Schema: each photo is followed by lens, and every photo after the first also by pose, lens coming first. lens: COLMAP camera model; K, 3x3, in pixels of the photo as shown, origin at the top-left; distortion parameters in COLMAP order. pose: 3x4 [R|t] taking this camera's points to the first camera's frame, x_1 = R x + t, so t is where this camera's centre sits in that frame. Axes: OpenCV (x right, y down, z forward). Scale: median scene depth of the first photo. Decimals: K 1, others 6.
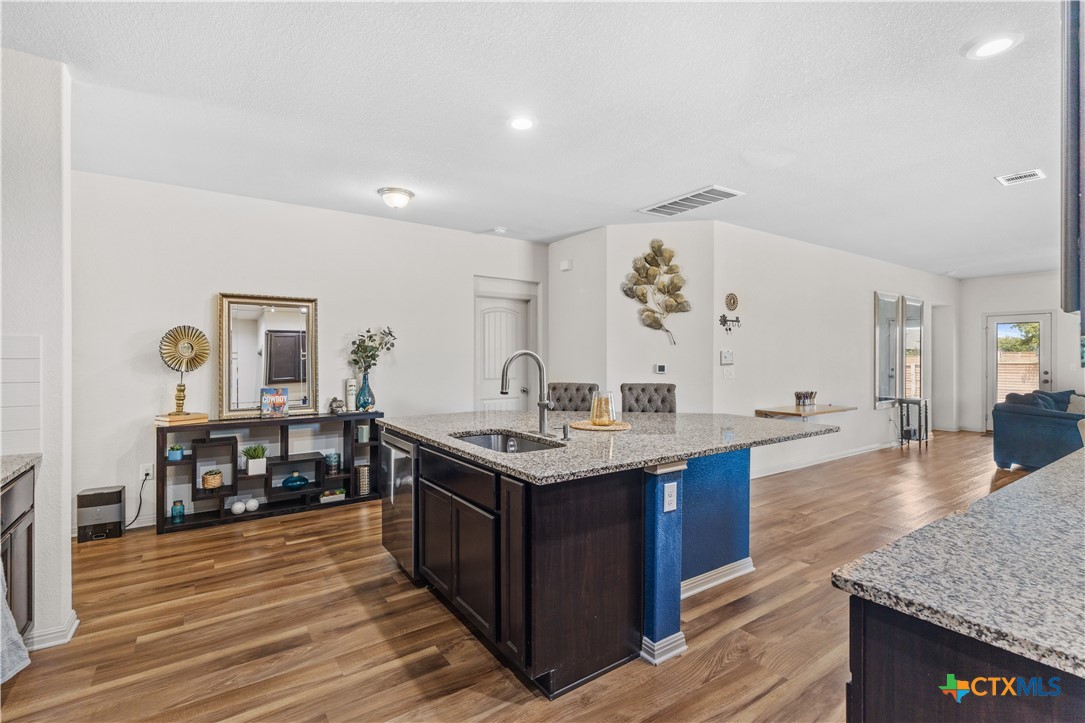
lens RADIAL K [[505.8, 0, 538.4], [0, 505.8, 351.8], [0, 0, 1]] dist [0.010088, -0.001664]
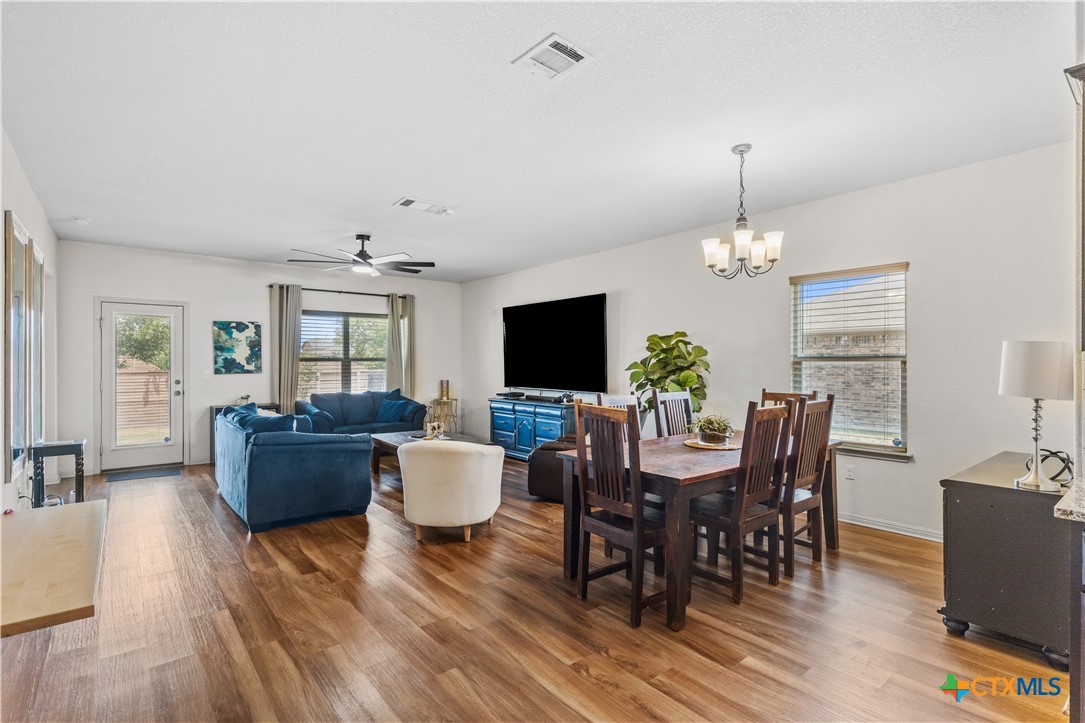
lens RADIAL K [[505.8, 0, 531.6], [0, 505.8, 366.8], [0, 0, 1]] dist [0.010088, -0.001664]
pose [[-0.079331, -0.013283, 0.996760, 0.492481], [-0.005998, 0.999899, 0.012847, 0.012571], [-0.996830, -0.004959, -0.079403, 1.464856]]
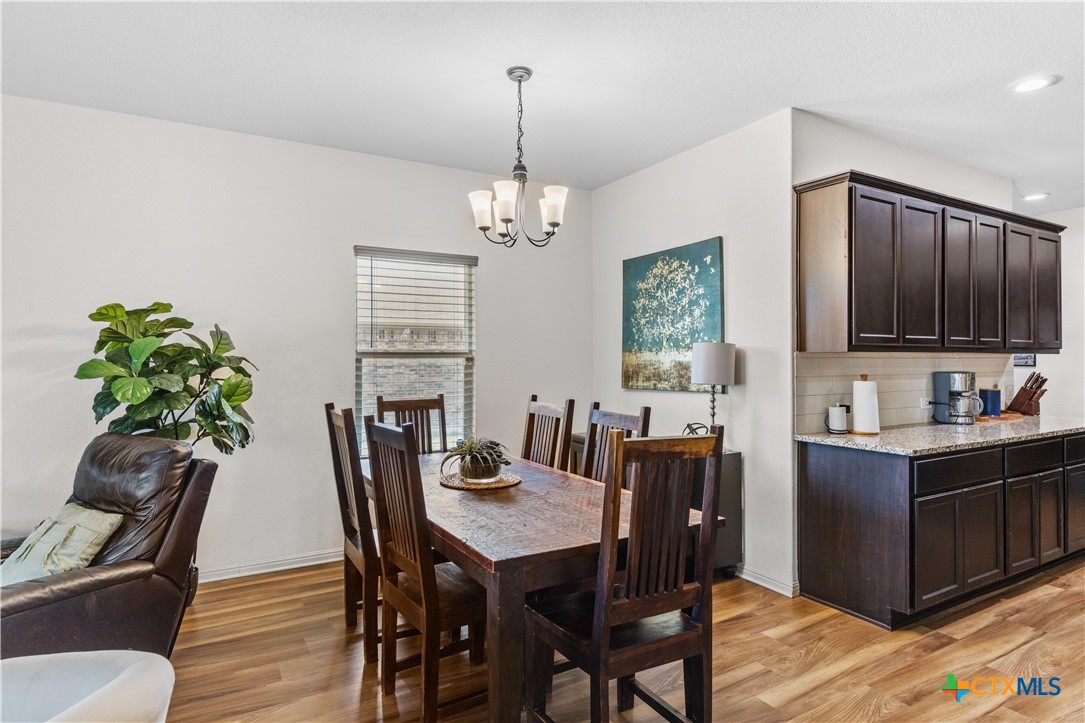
lens RADIAL K [[600.3, 0, 541.5], [0, 600.3, 351.2], [0, 0, 1]] dist [-0.004479, -0.001556]
pose [[-0.996906, -0.000334, 0.078603, 1.478863], [-0.001731, 0.999842, -0.017708, 0.018941], [-0.078584, -0.017789, -0.996749, 1.901736]]
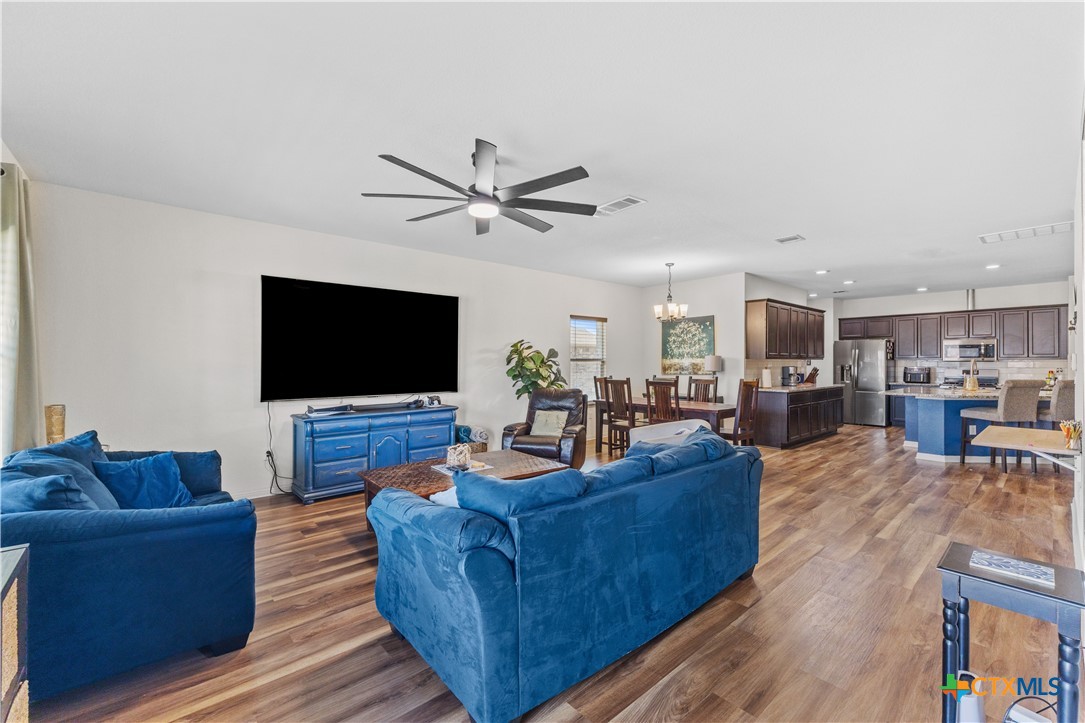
lens RADIAL K [[444.1, 0, 538.8], [0, 444.1, 359.9], [0, 0, 1]] dist [-0.000895, -0.000926]
pose [[-0.994666, -0.000987, -0.103143, 2.463125], [0.000127, 0.999942, -0.010798, 0.029409], [0.103147, -0.010754, -0.994608, 3.013481]]
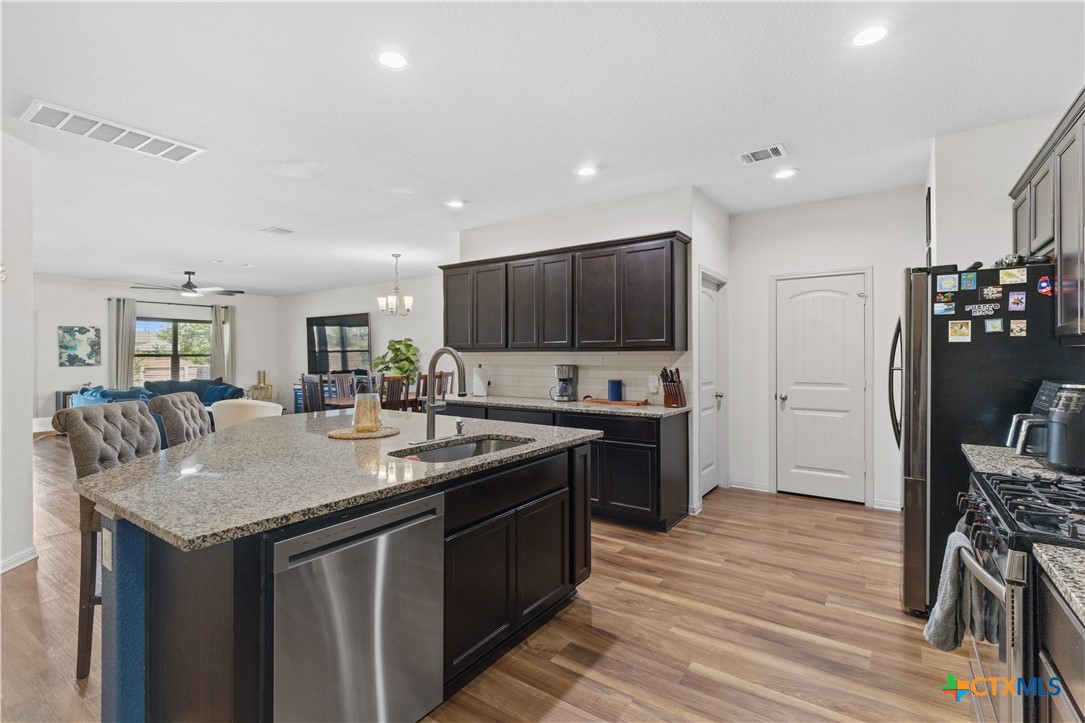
lens RADIAL K [[505.8, 0, 534.4], [0, 505.8, 356.8], [0, 0, 1]] dist [0.010088, -0.001664]
pose [[-0.341511, -0.001995, 0.939876, -0.881264], [-0.003696, 0.999993, 0.000780, 0.012726], [-0.939870, -0.003207, -0.341516, 1.104393]]
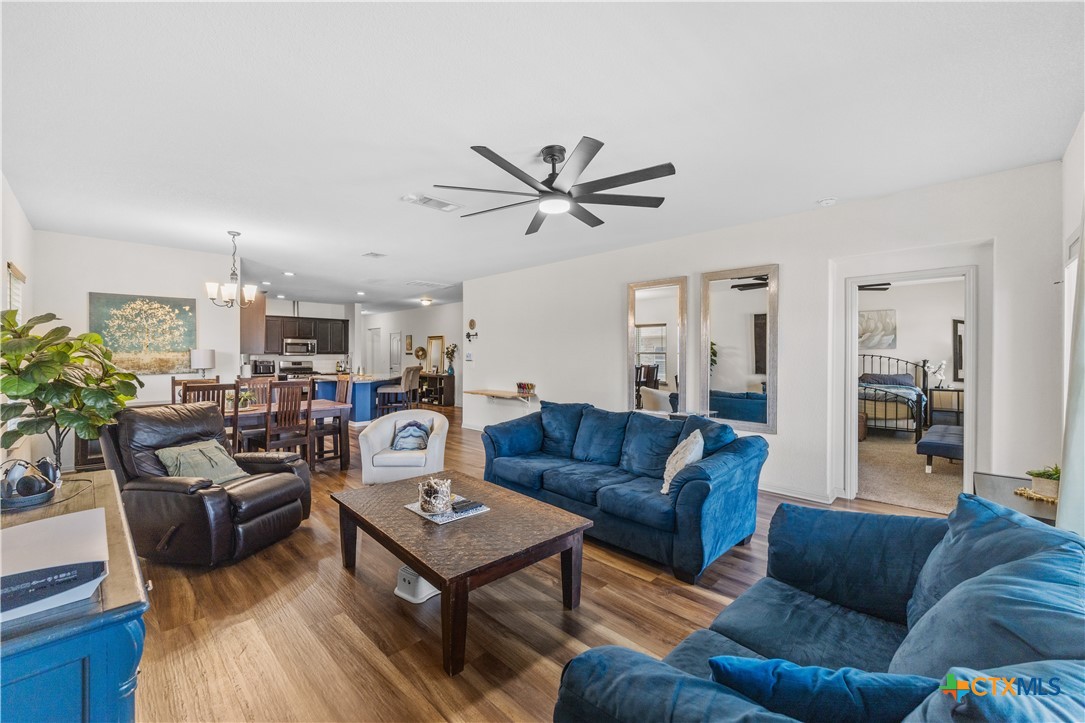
lens RADIAL K [[431.7, 0, 545.0], [0, 431.7, 355.1], [0, 0, 1]] dist [-0.020108, -0.000406]
pose [[0.205660, 0.000631, -0.978623, 3.459711], [0.005034, 0.999986, 0.001702, 0.008699], [0.978611, -0.005276, 0.205654, 1.739729]]
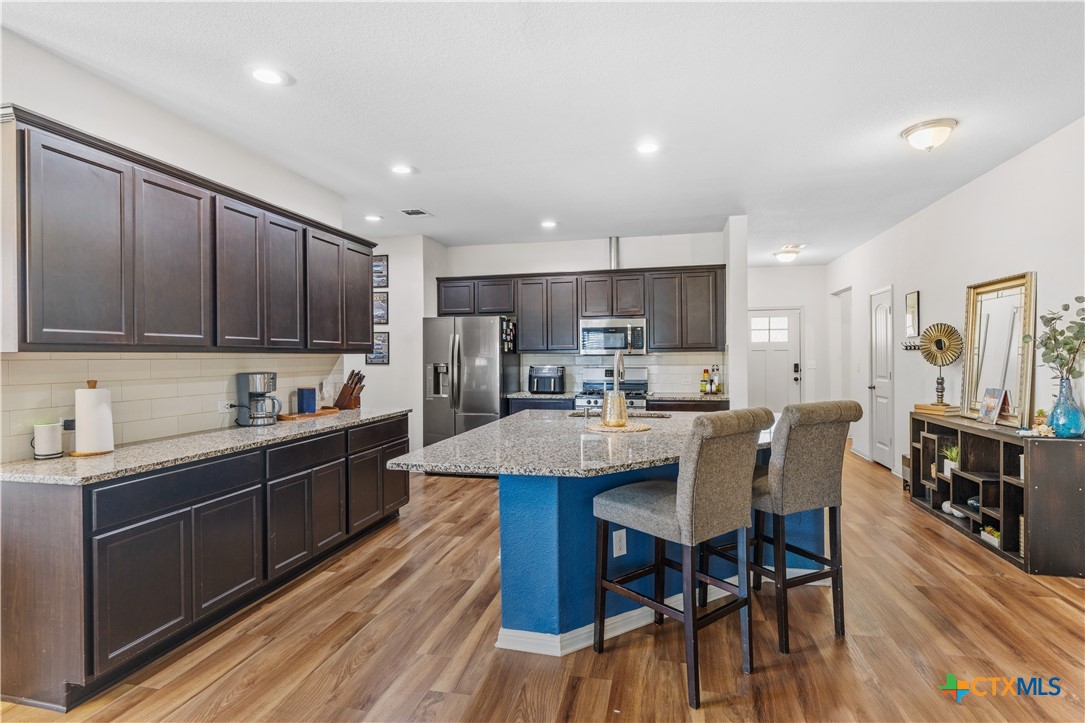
lens RADIAL K [[543.3, 0, 546.5], [0, 543.3, 358.5], [0, 0, 1]] dist [0.001730, -0.001027]
pose [[-0.732373, 0.009003, -0.680844, 0.995722], [0.013430, 0.999909, -0.001223, 0.018797], [0.680771, -0.010039, -0.732428, 1.794029]]
